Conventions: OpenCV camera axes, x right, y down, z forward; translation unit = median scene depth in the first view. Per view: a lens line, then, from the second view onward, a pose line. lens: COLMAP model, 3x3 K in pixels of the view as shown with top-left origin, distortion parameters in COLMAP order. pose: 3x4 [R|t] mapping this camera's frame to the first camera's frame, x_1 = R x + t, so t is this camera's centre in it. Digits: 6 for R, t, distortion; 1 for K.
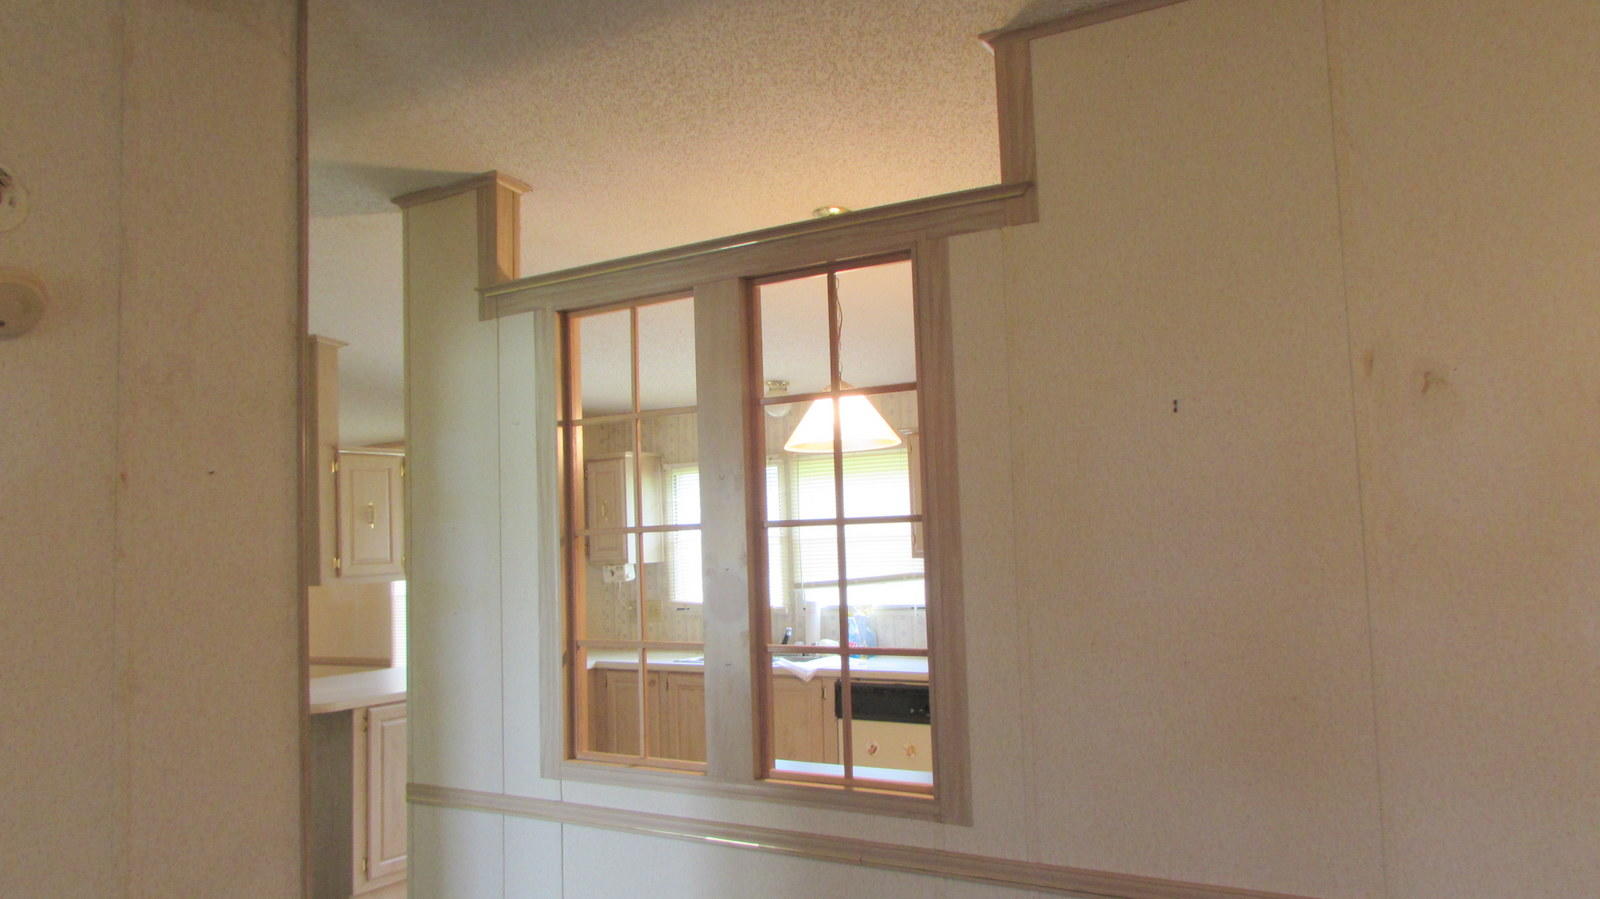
lens RADIAL K [[1120.2, 0, 797.7], [0, 1120.2, 447.9], [0, 0, 1]] dist [-0.030934, -0.002460]
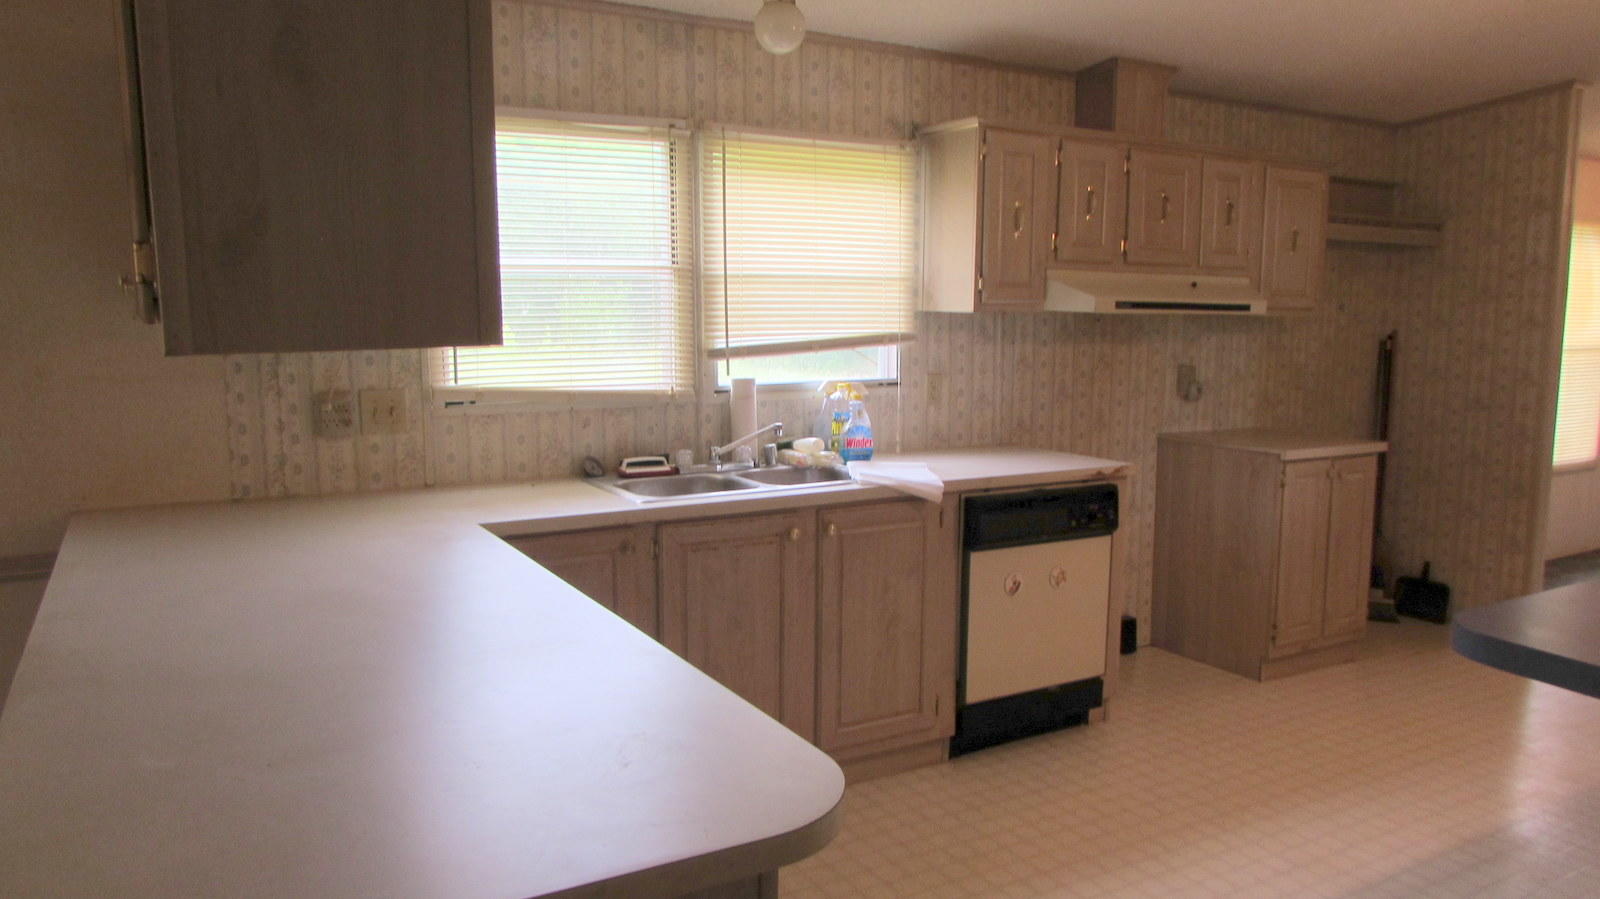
lens RADIAL K [[1120.2, 0, 803.8], [0, 1120.2, 456.2], [0, 0, 1]] dist [-0.030934, -0.002460]
pose [[0.482012, -0.080942, 0.872418, -0.517208], [-0.095242, 0.984983, 0.144008, 0.090488], [-0.870973, -0.152505, 0.467064, 0.703432]]
